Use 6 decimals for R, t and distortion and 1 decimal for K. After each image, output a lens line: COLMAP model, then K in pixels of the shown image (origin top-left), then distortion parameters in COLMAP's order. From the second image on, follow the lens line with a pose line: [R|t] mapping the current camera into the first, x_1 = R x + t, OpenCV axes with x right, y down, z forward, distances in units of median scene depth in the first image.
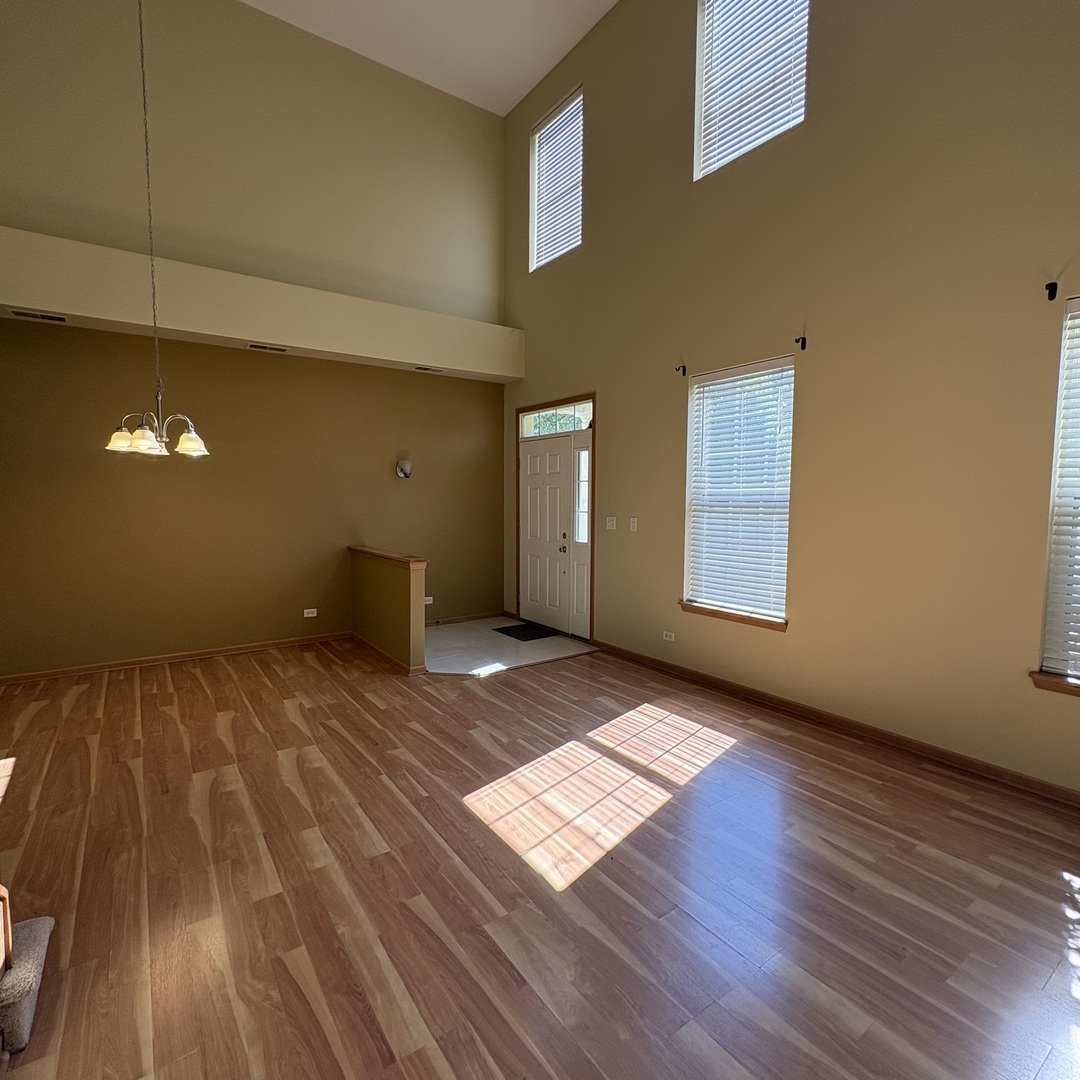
lens RADIAL K [[572.3, 0, 540.0], [0, 572.3, 540.0], [0, 0, 1]] dist [-0.002176, 0.001252]
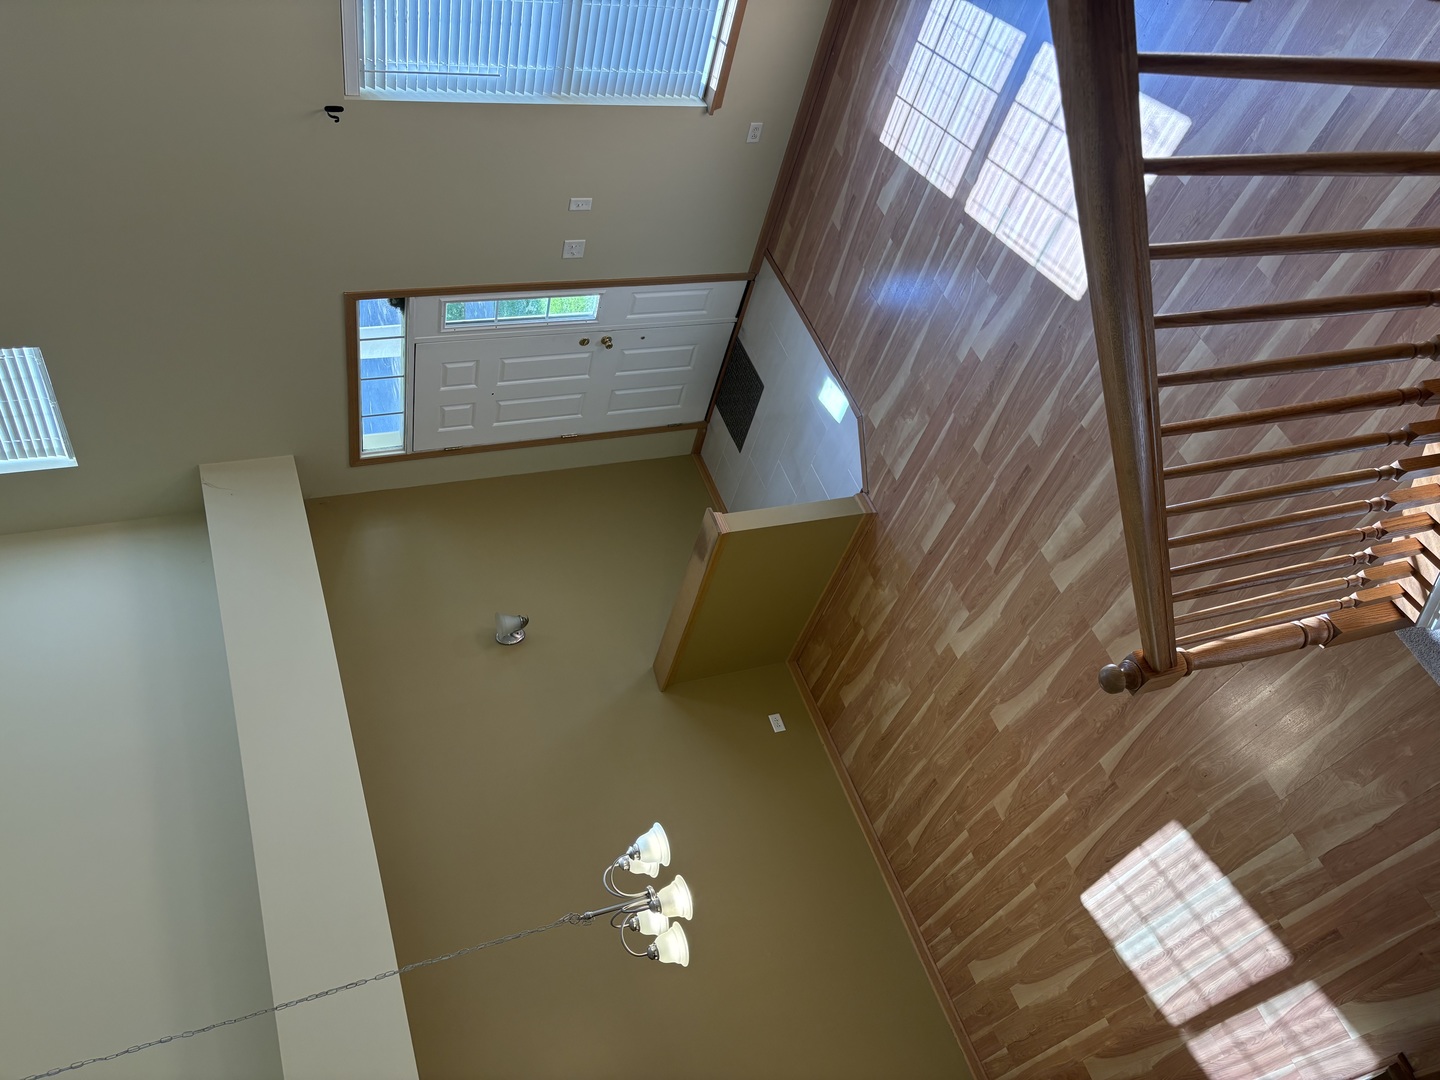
lens RADIAL K [[1082.4, 0, 720.0], [0, 1082.4, 540.0], [0, 0, 1]] dist [0.056869, -0.093480]
pose [[-0.153967, -0.987982, -0.013613, -0.253331], [0.935027, -0.150141, 0.321219, -0.406727], [-0.319403, 0.036728, 0.946907, -0.167515]]
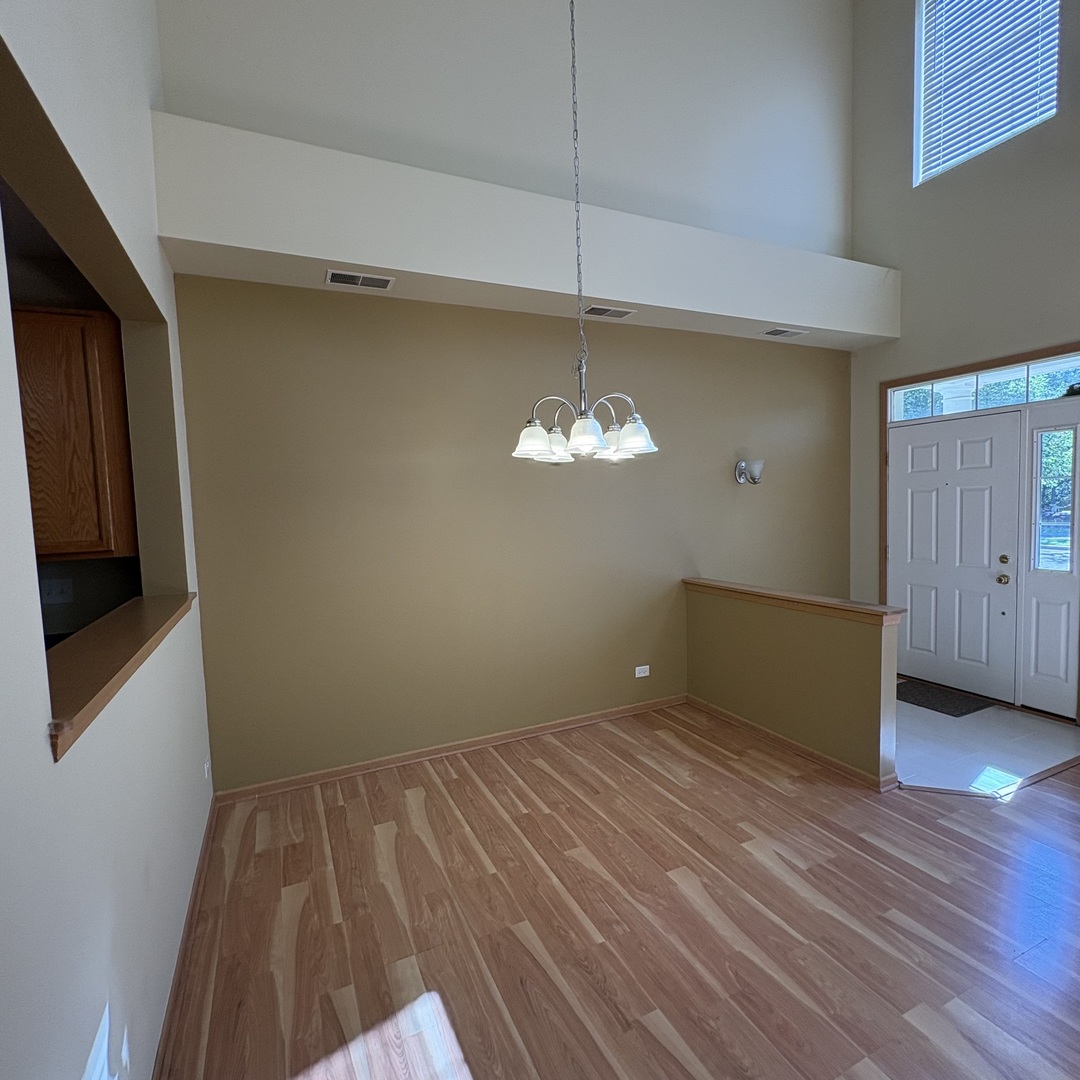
lens RADIAL K [[572.3, 0, 540.0], [0, 572.3, 540.0], [0, 0, 1]] dist [-0.002176, 0.001252]
pose [[0.983356, -0.024186, -0.180073, -0.565211], [0.022585, 0.999685, -0.010936, -0.053286], [0.180281, 0.006687, 0.983592, 0.354688]]
